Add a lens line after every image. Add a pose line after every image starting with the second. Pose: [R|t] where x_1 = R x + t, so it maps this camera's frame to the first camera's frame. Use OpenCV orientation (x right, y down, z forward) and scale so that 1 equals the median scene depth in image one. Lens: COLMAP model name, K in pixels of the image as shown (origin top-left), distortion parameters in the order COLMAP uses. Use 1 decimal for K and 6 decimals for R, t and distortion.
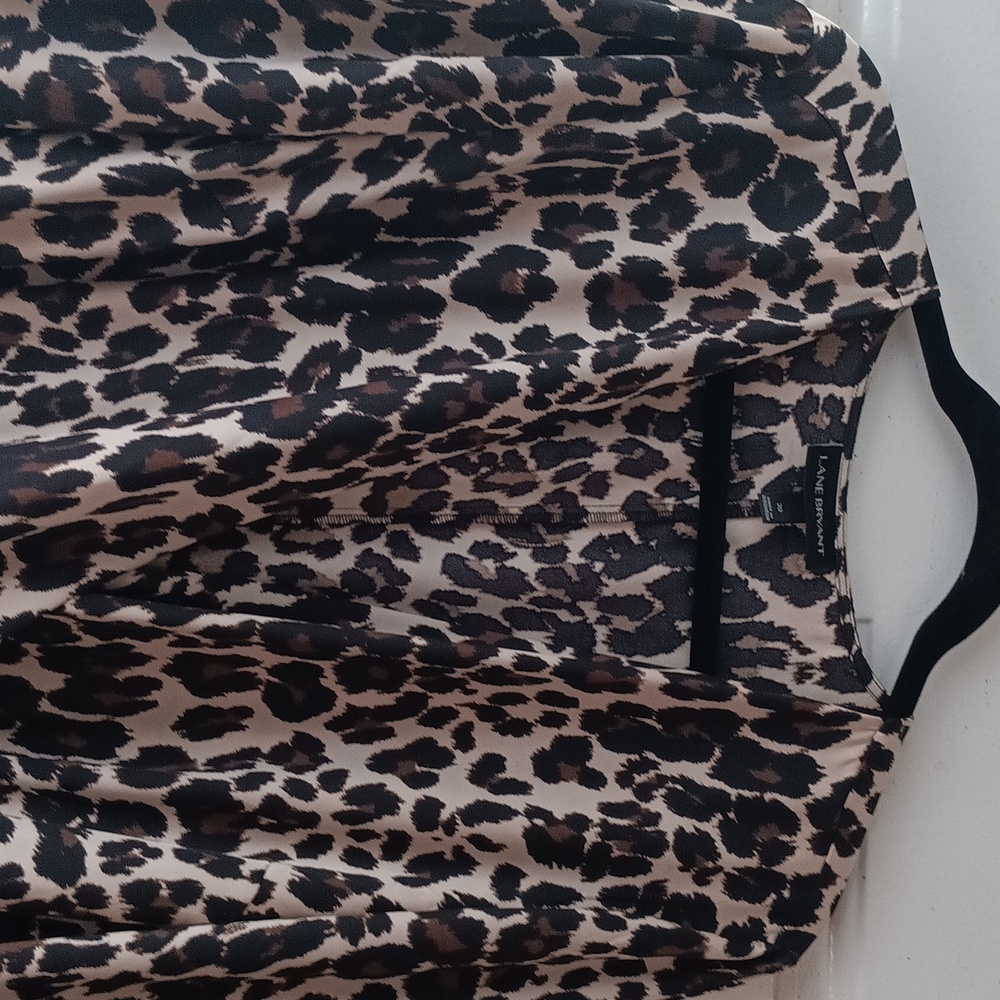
lens RADIAL K [[1706.8, 0, 502.5], [0, 1706.8, 480.3], [0, 0, 1]] dist [0.114203, -0.166851]
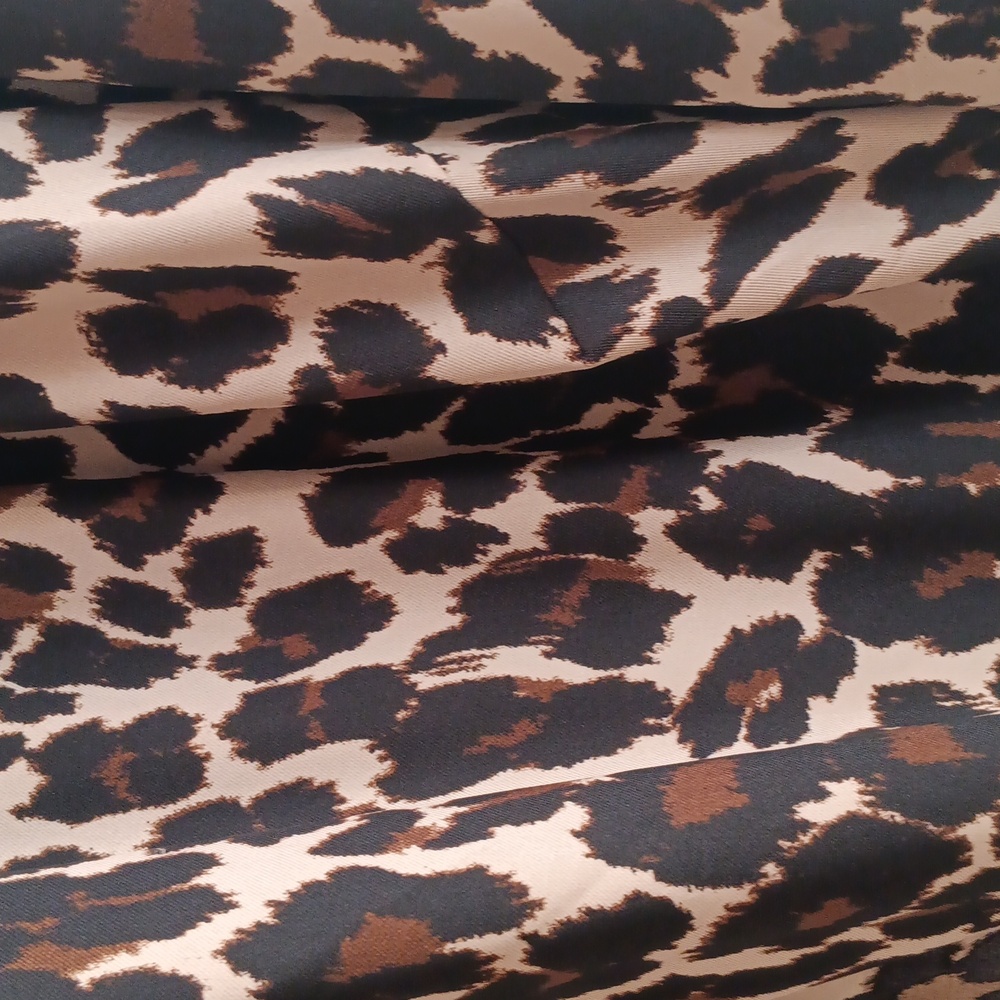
lens RADIAL K [[1706.8, 0, 502.5], [0, 1706.8, 480.3], [0, 0, 1]] dist [0.114203, -0.166851]
pose [[0.997843, 0.011035, -0.064710, -0.142673], [-0.018464, 0.993151, -0.115365, -0.066157], [0.062993, 0.116311, 0.991213, 0.588384]]
